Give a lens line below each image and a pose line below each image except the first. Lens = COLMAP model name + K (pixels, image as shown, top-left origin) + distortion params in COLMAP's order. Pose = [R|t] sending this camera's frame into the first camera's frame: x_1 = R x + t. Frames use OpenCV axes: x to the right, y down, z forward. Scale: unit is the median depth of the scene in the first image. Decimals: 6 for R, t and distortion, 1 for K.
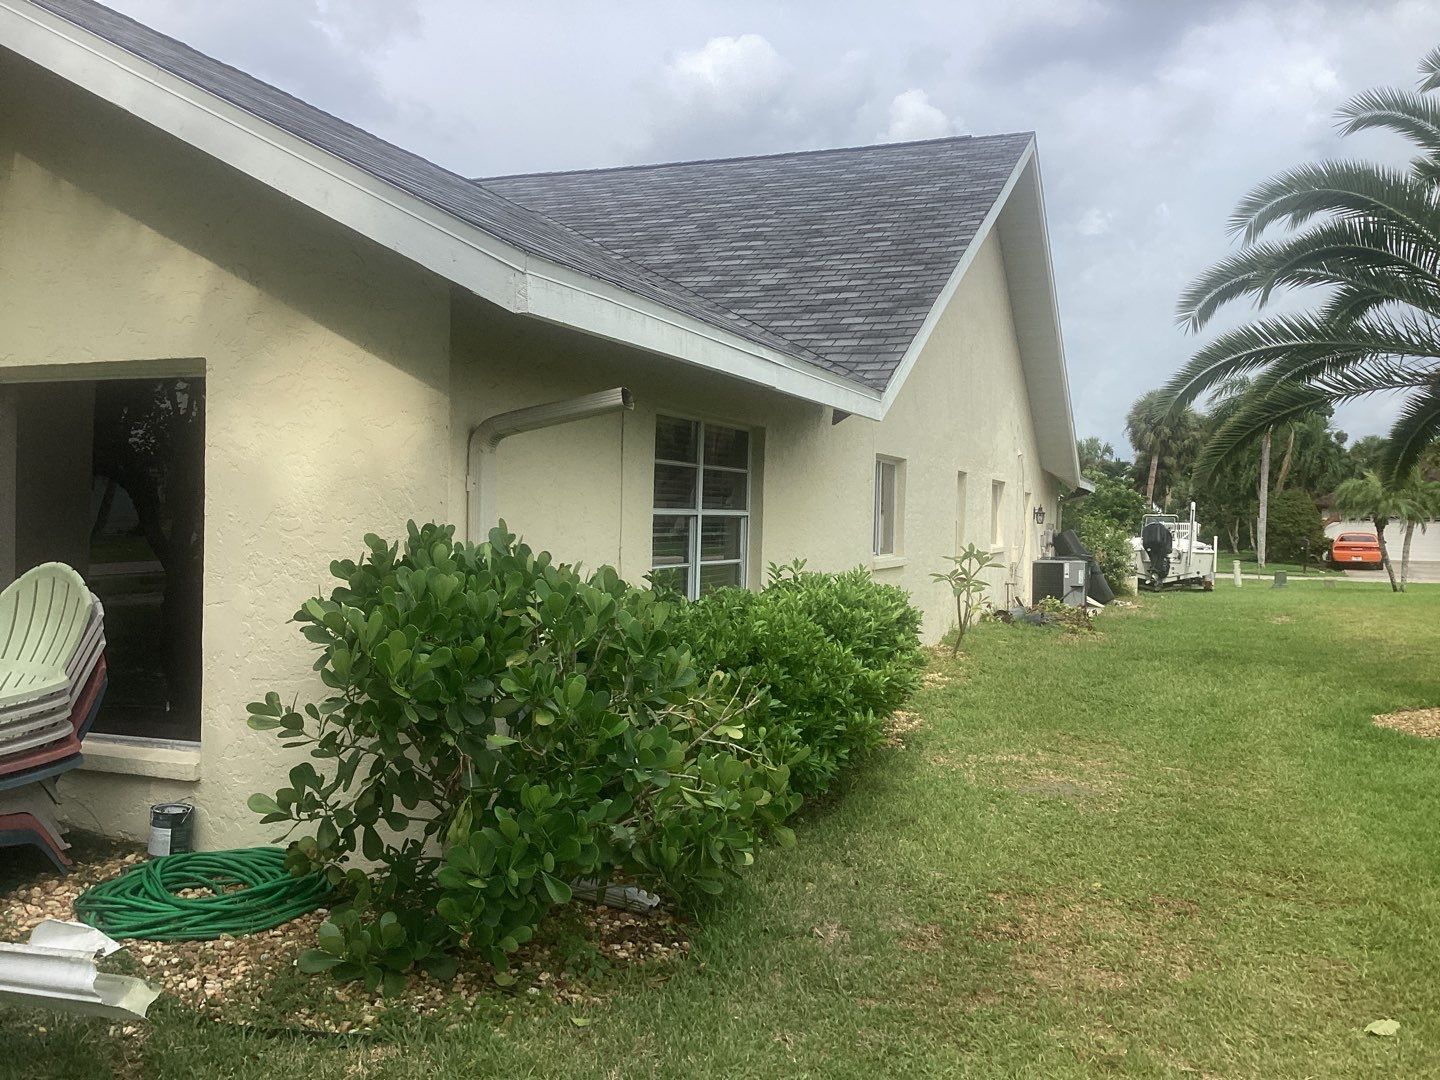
lens RADIAL K [[1312.1, 0, 720.0], [0, 1312.1, 540.0], [0, 0, 1]] dist [0.051409, -0.018062]
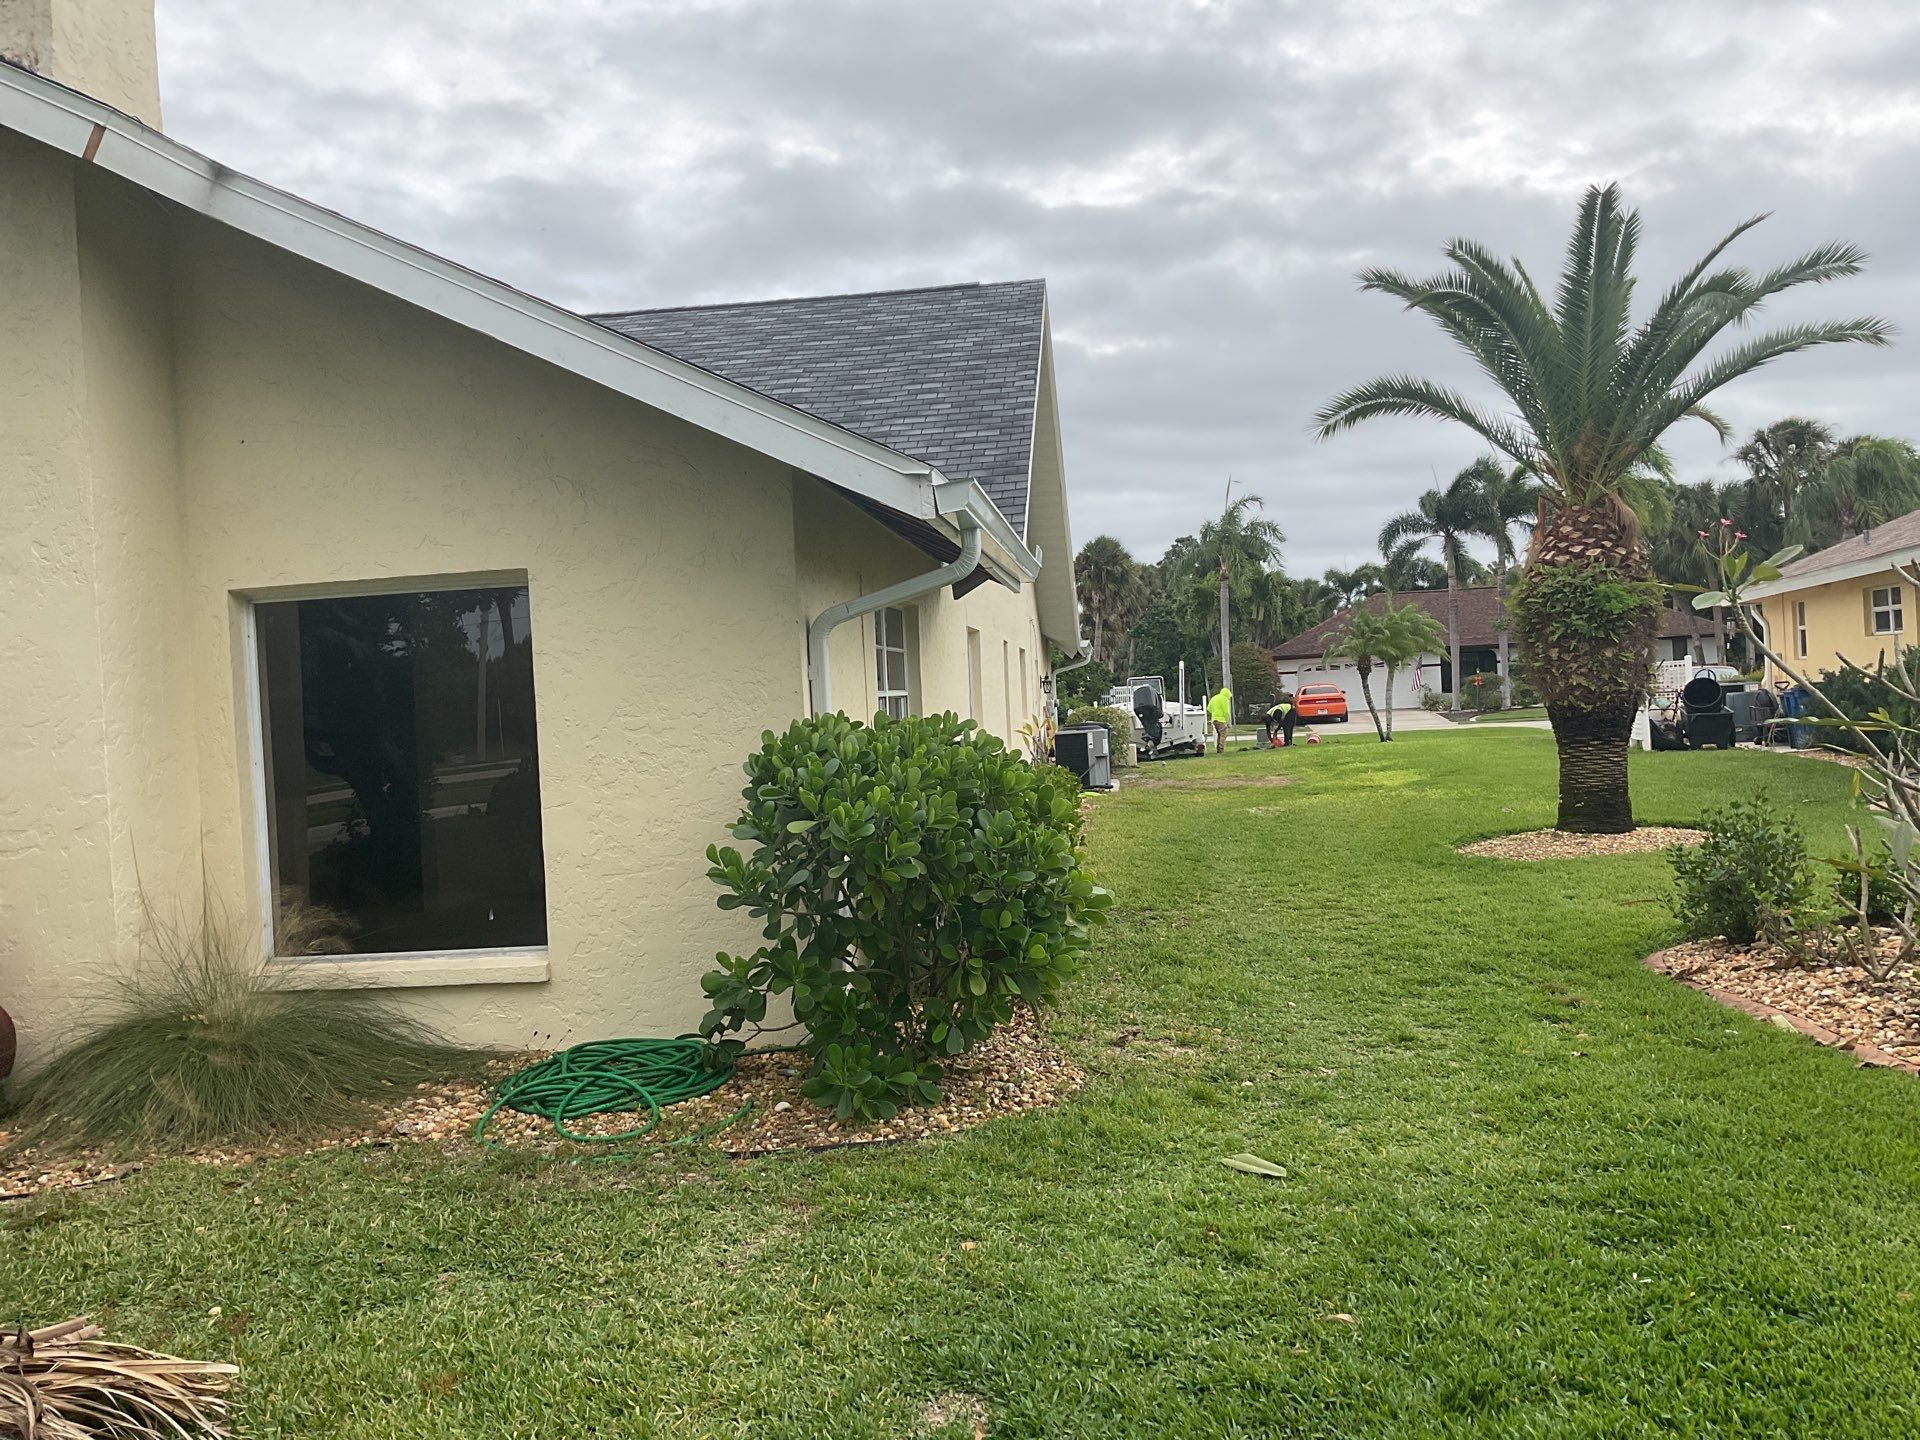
lens RADIAL K [[1612.1, 0, 1008.9], [0, 1612.1, 714.1], [0, 0, 1]] dist [0.009073, -0.019306]
pose [[0.959117, -0.070658, 0.274046, -0.123232], [0.073723, 0.997278, -0.000888, 0.000998], [-0.273238, 0.021055, 0.961716, -0.096448]]
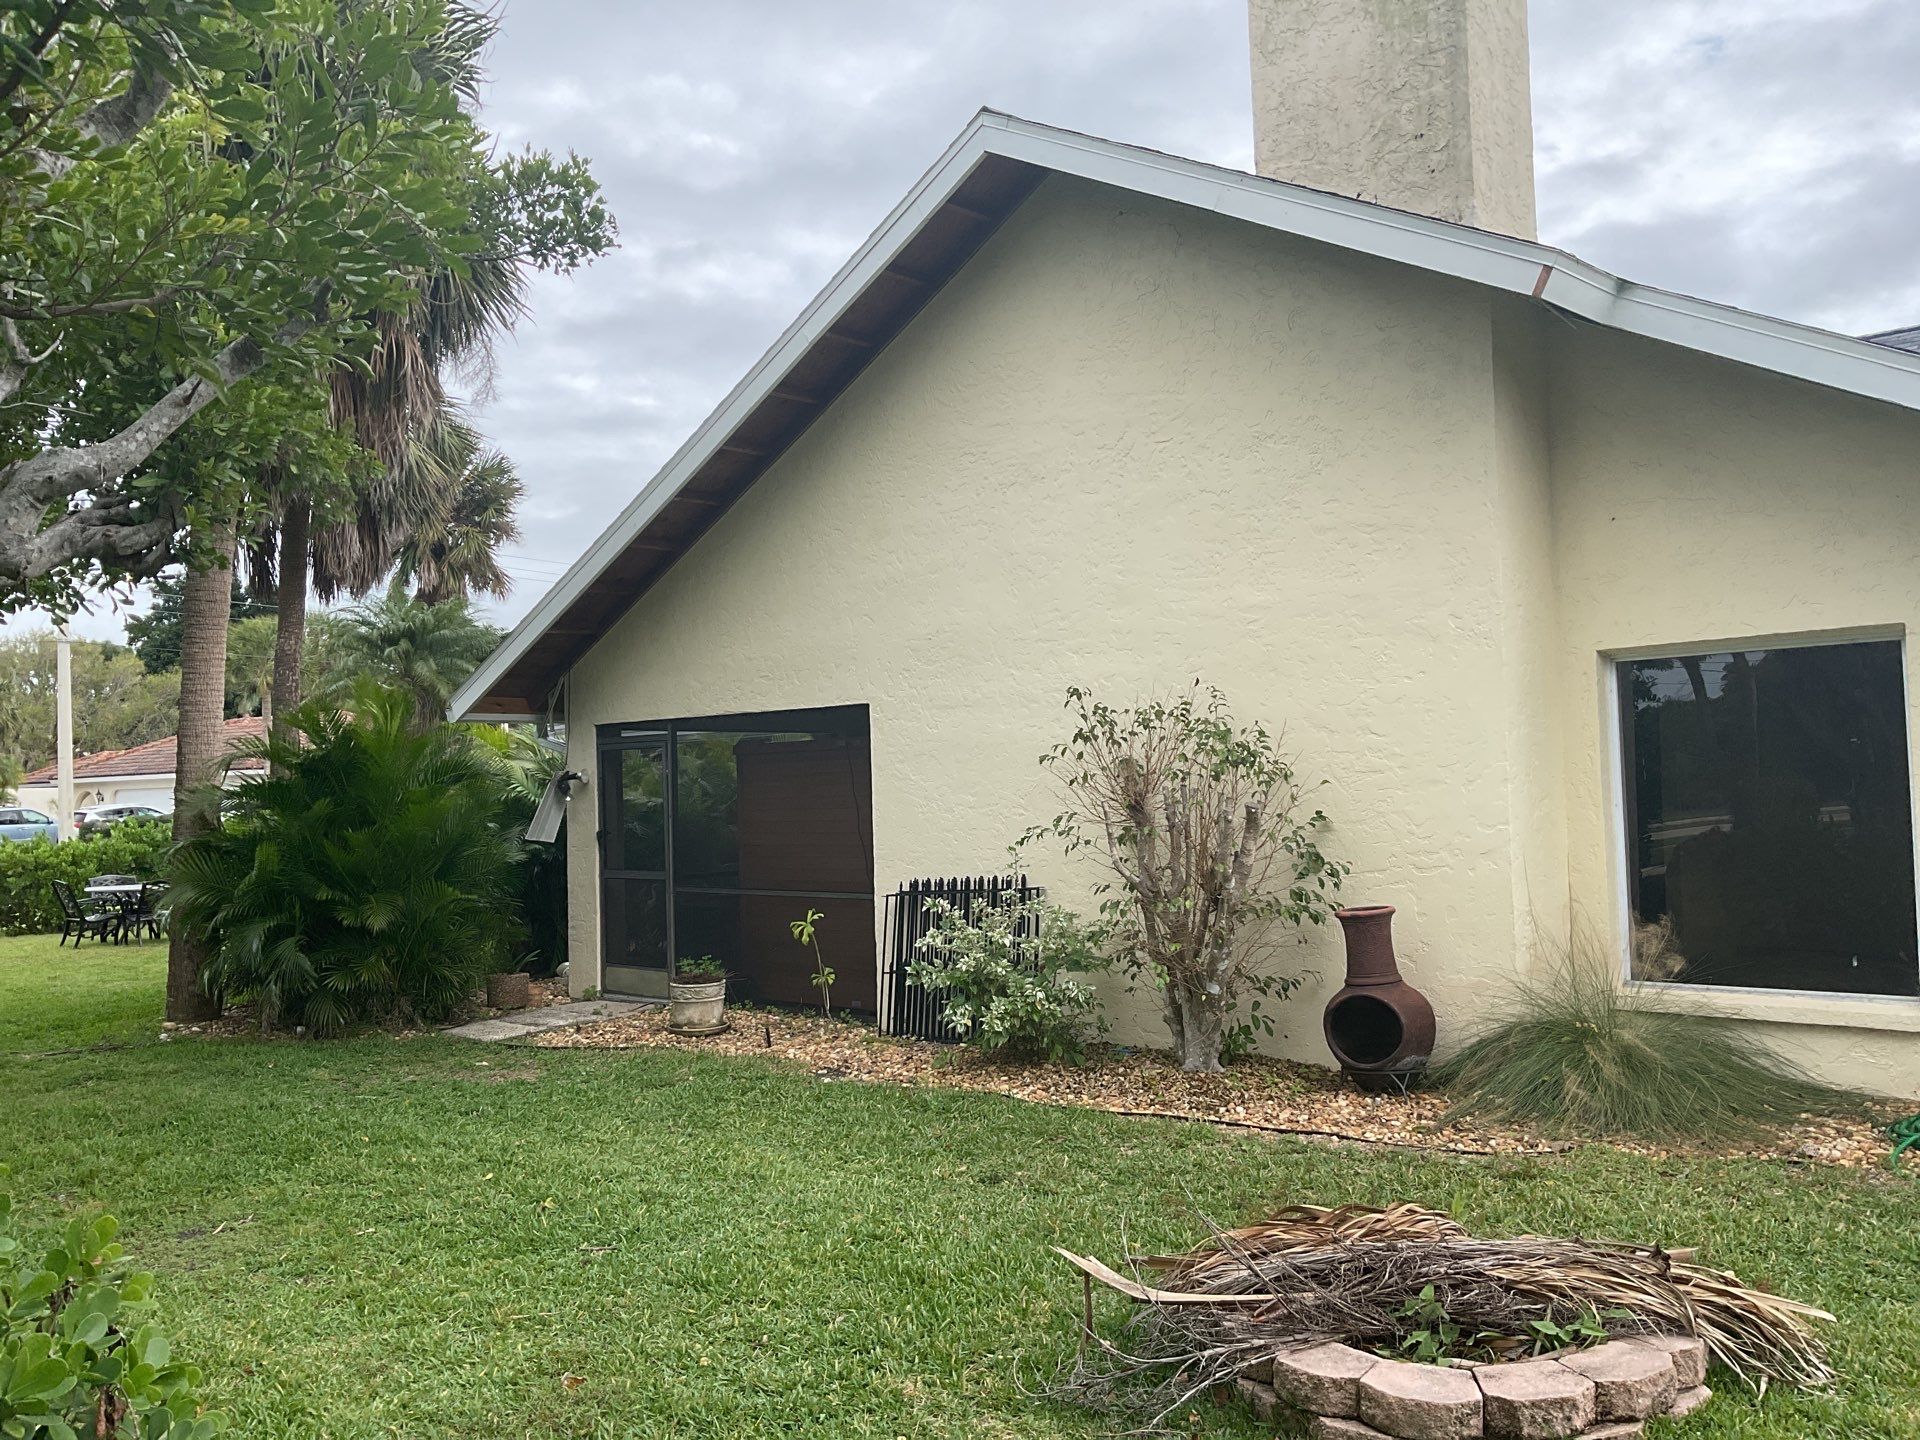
lens RADIAL K [[1612.1, 0, 1008.9], [0, 1612.1, 714.1], [0, 0, 1]] dist [0.009073, -0.019306]
pose [[0.931262, -0.057501, -0.359783, -0.653950], [0.032872, 0.996701, -0.074209, 0.006484], [0.362864, 0.057281, 0.930080, -0.441538]]
